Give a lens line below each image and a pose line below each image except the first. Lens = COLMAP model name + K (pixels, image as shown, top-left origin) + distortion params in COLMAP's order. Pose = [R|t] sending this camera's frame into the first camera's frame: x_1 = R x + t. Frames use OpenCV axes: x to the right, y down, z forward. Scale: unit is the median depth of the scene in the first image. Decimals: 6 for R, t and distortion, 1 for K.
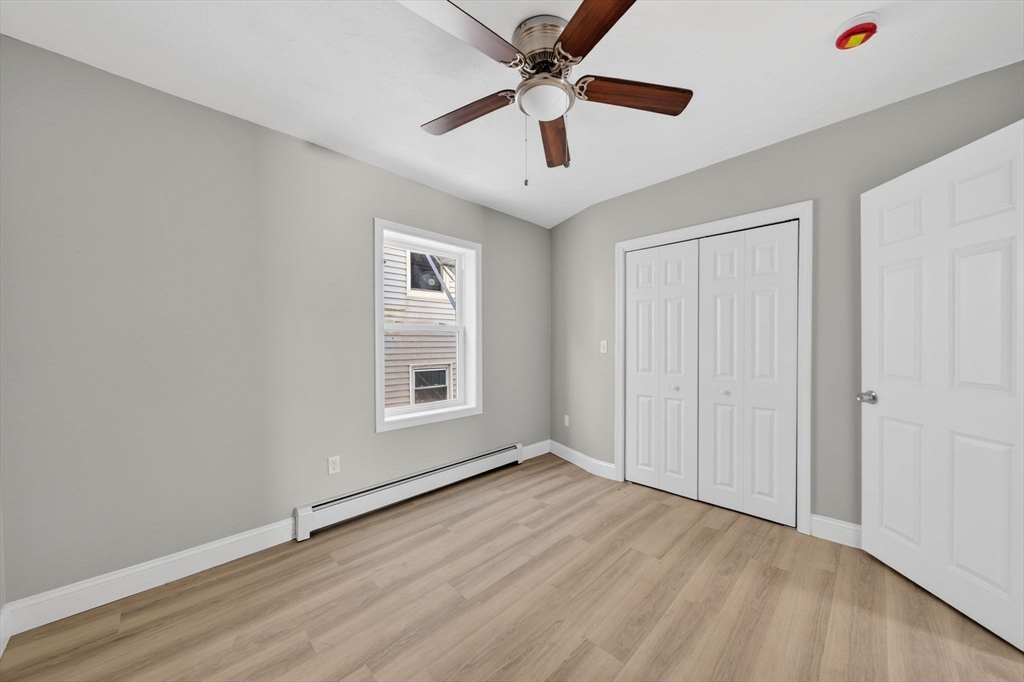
lens RADIAL K [[350.7, 0, 510.4], [0, 350.7, 346.4], [0, 0, 1]] dist [-0.001743, -0.000118]
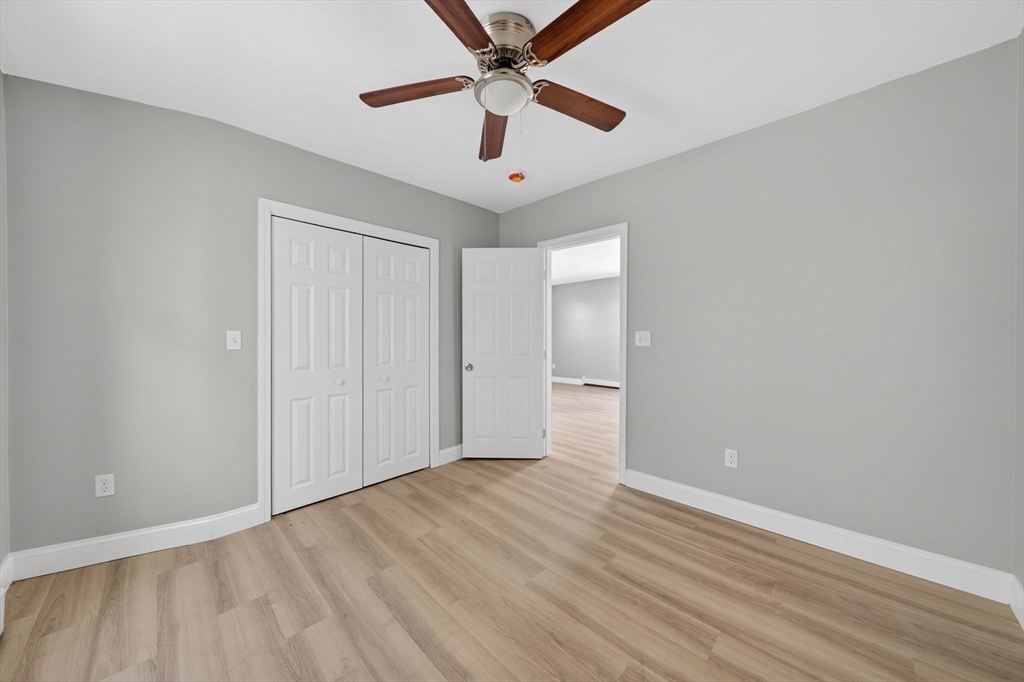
lens RADIAL K [[354.4, 0, 521.1], [0, 354.4, 341.2], [0, 0, 1]] dist [-0.001019, -0.000074]
pose [[-0.031689, -0.010672, 0.999441, -0.627730], [0.007903, 0.999909, 0.010927, -0.001575], [-0.999467, 0.008244, -0.031602, 0.674192]]
